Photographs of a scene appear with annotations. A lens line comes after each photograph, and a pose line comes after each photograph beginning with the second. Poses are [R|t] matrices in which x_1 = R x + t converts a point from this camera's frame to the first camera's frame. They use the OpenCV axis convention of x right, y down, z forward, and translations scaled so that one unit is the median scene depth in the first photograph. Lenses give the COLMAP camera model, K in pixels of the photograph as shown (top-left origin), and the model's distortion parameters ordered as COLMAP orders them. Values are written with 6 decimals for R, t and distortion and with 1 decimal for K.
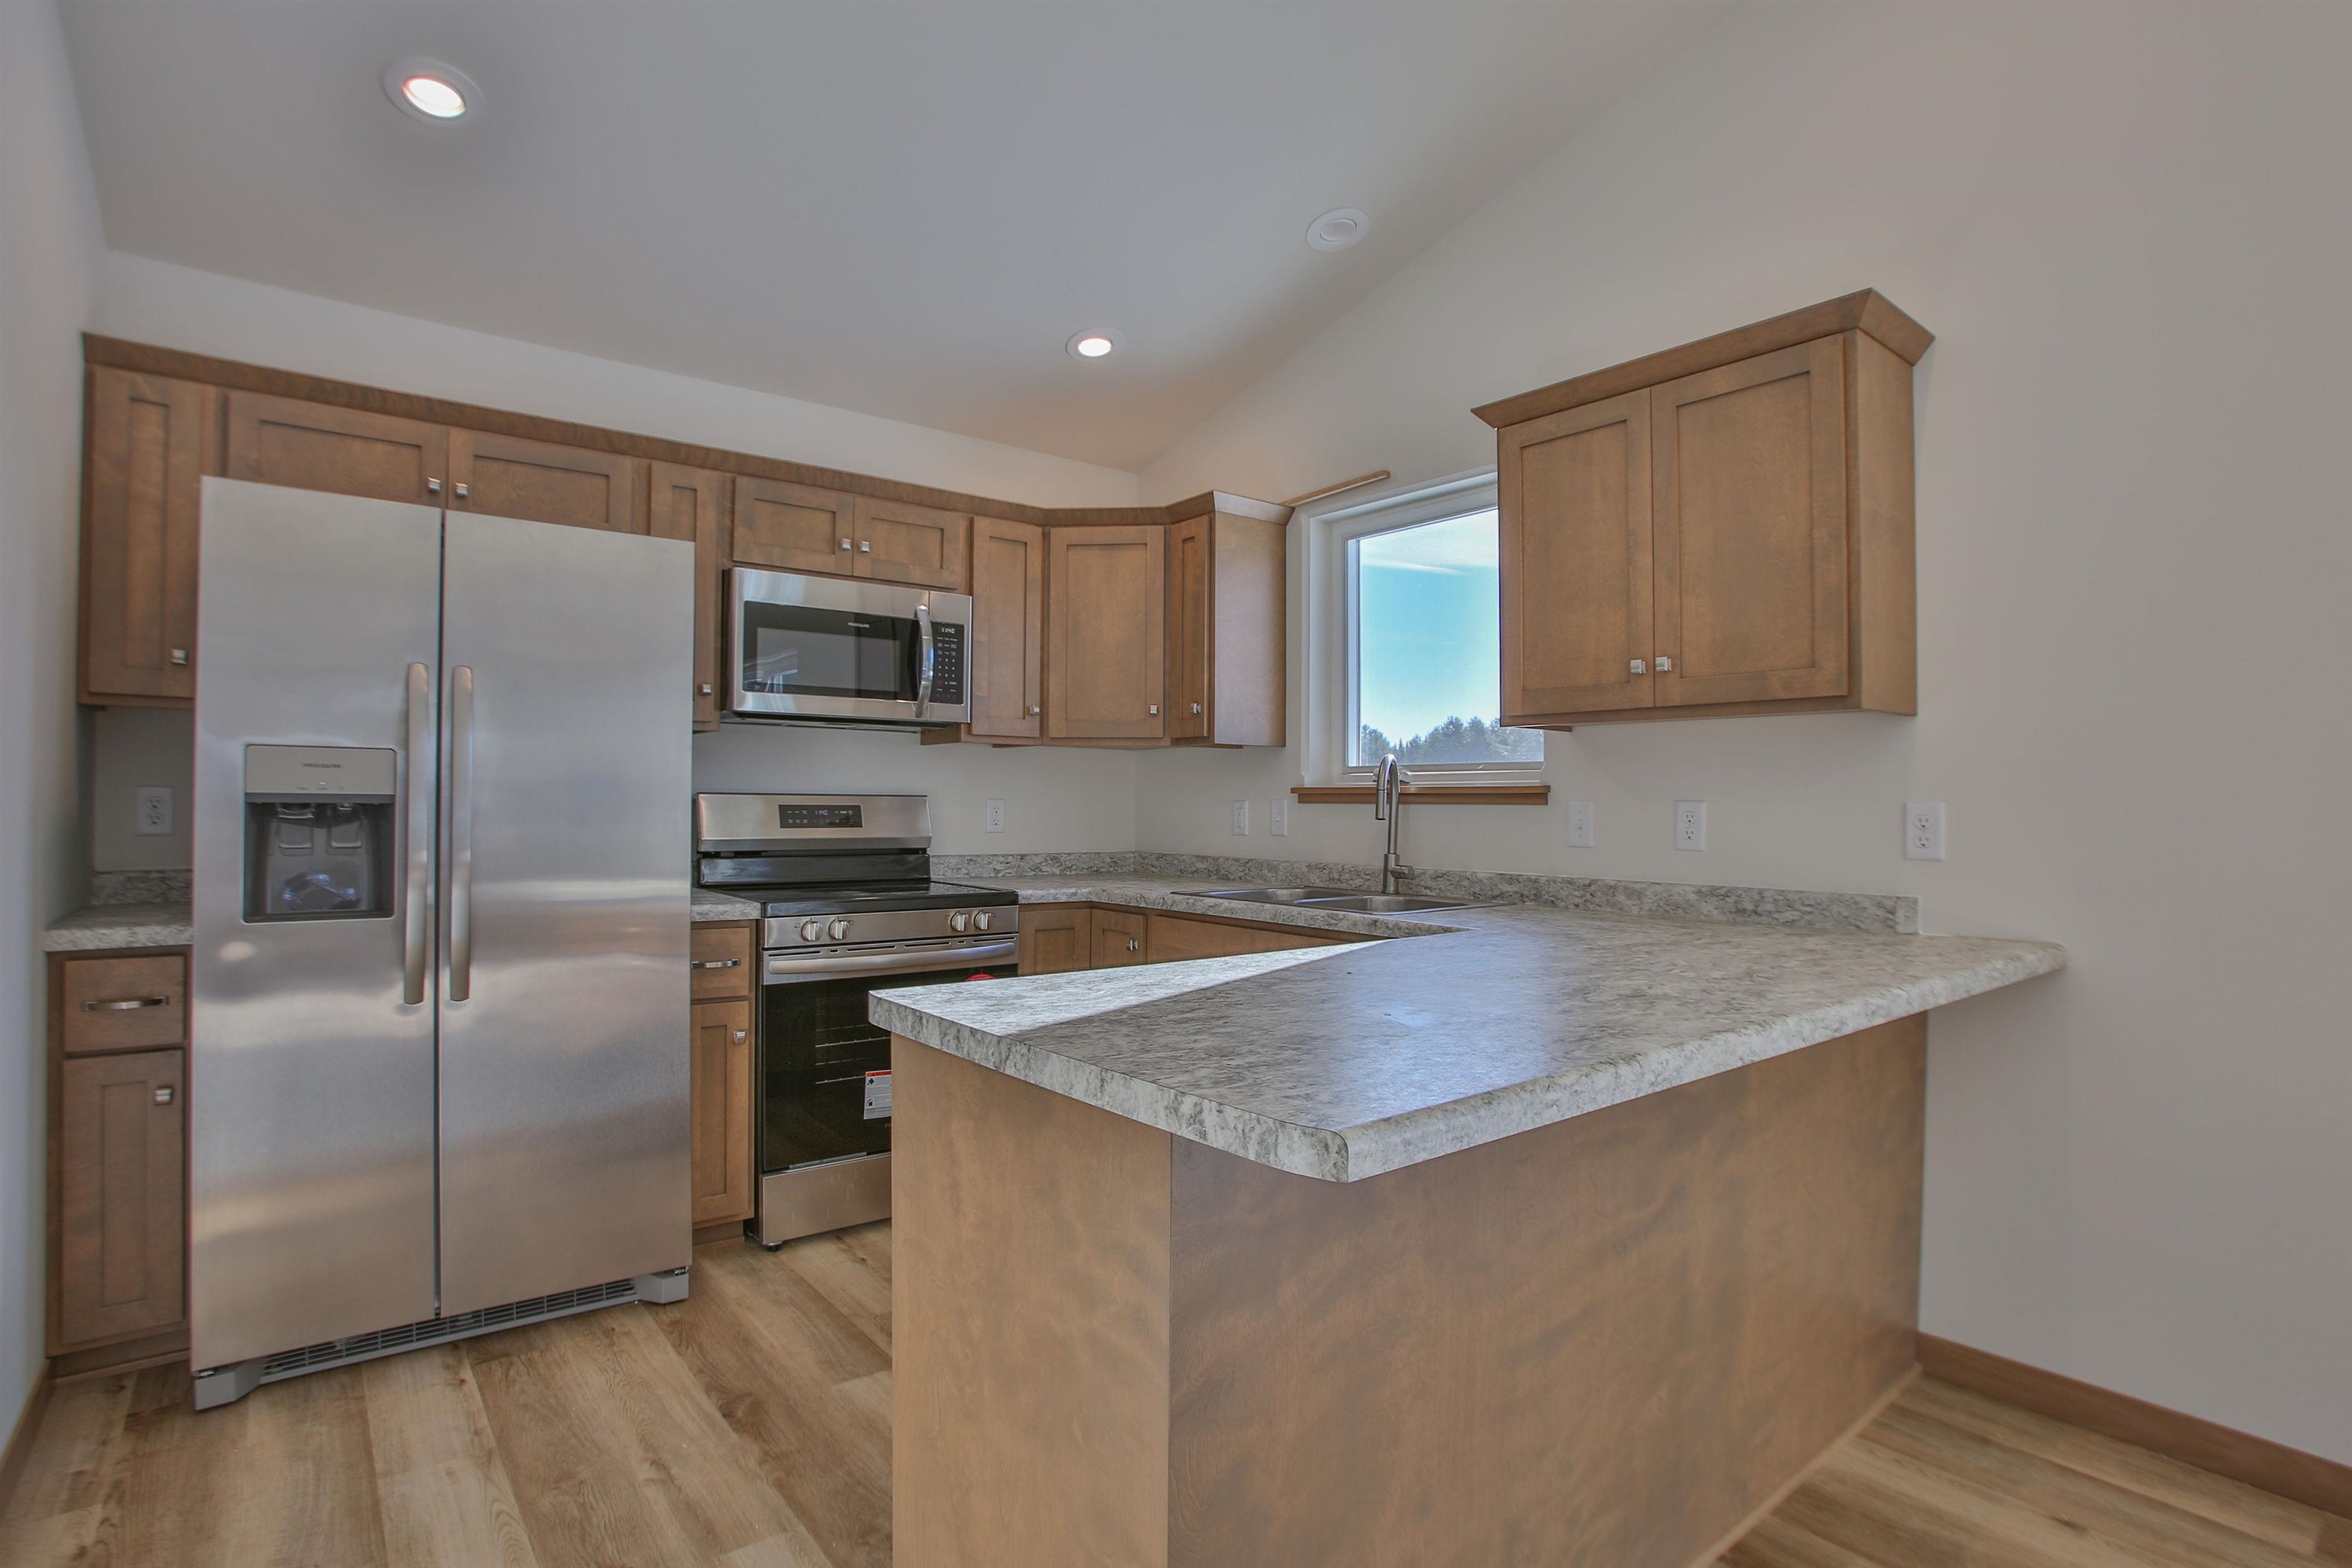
lens RADIAL K [[1166.7, 0, 1174.8], [0, 1166.7, 798.0], [0, 0, 1]] dist [-0.079014, 0.037171]
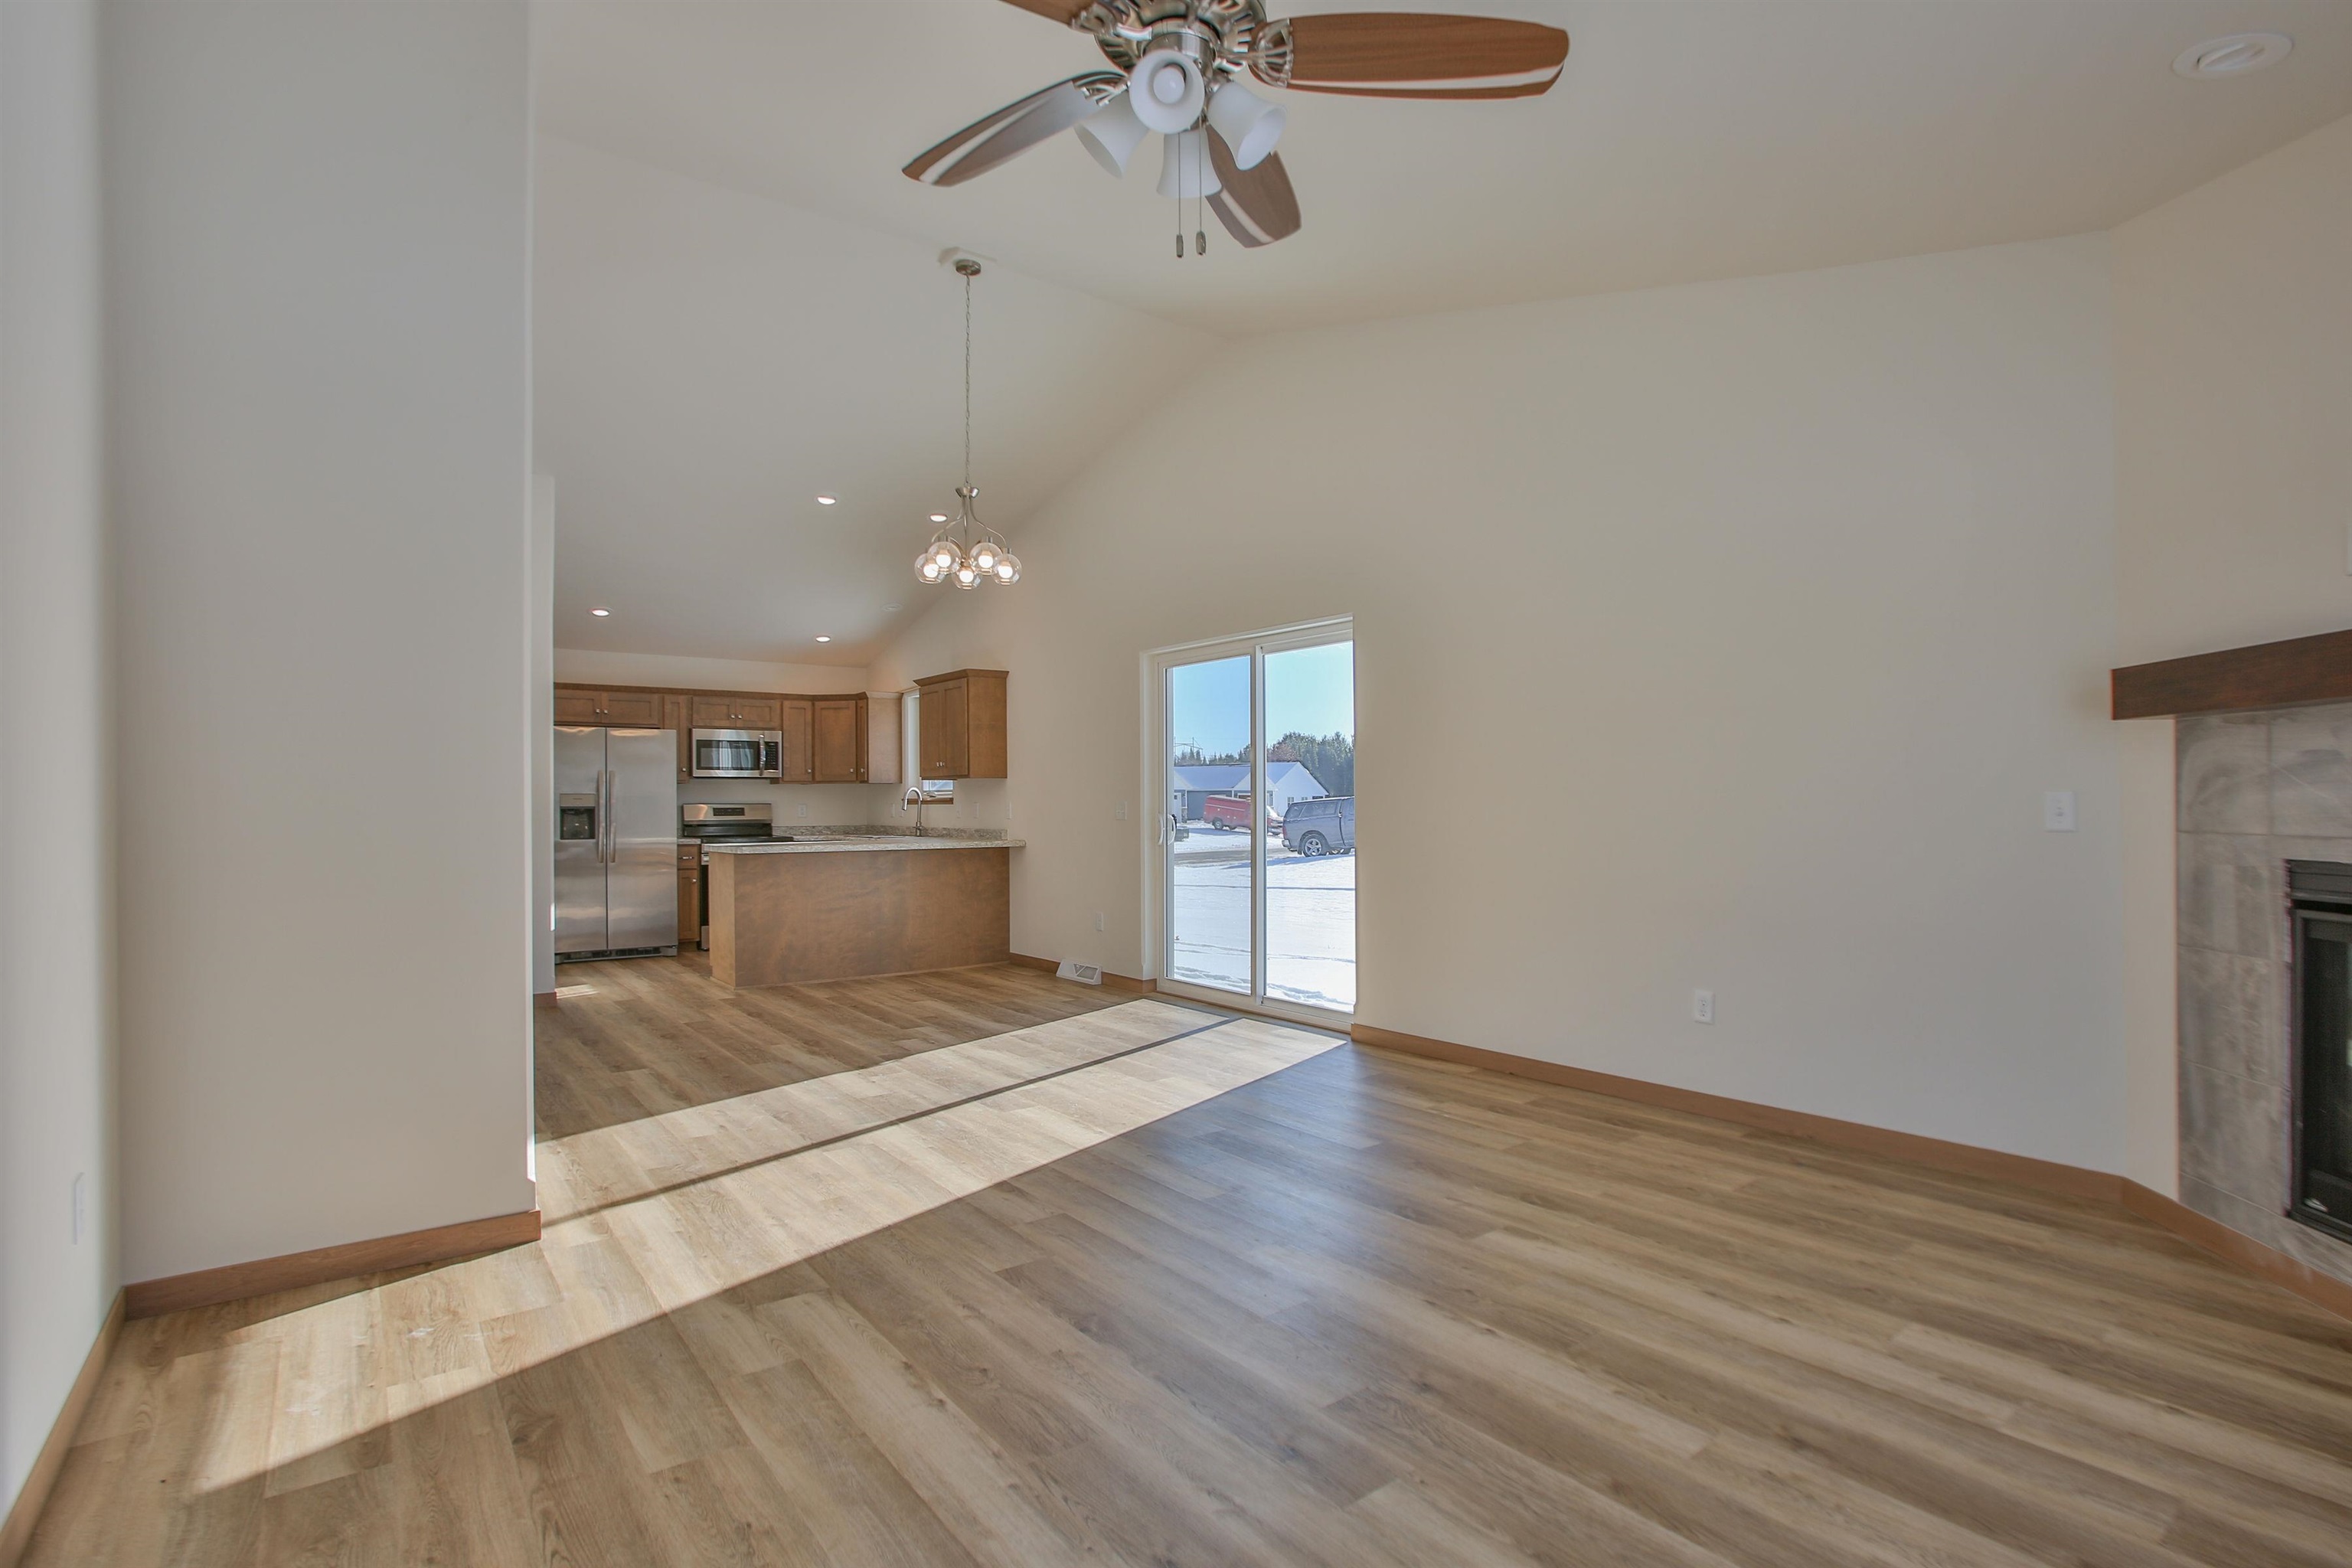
lens RADIAL K [[1126.6, 0, 1172.5], [0, 1126.6, 797.0], [0, 0, 1]] dist [-0.078924, 0.031985]
pose [[0.999611, -0.015068, -0.023459, 0.913076], [0.015096, 0.999886, 0.001016, -0.006297], [0.023441, -0.001369, 0.999724, -1.826063]]
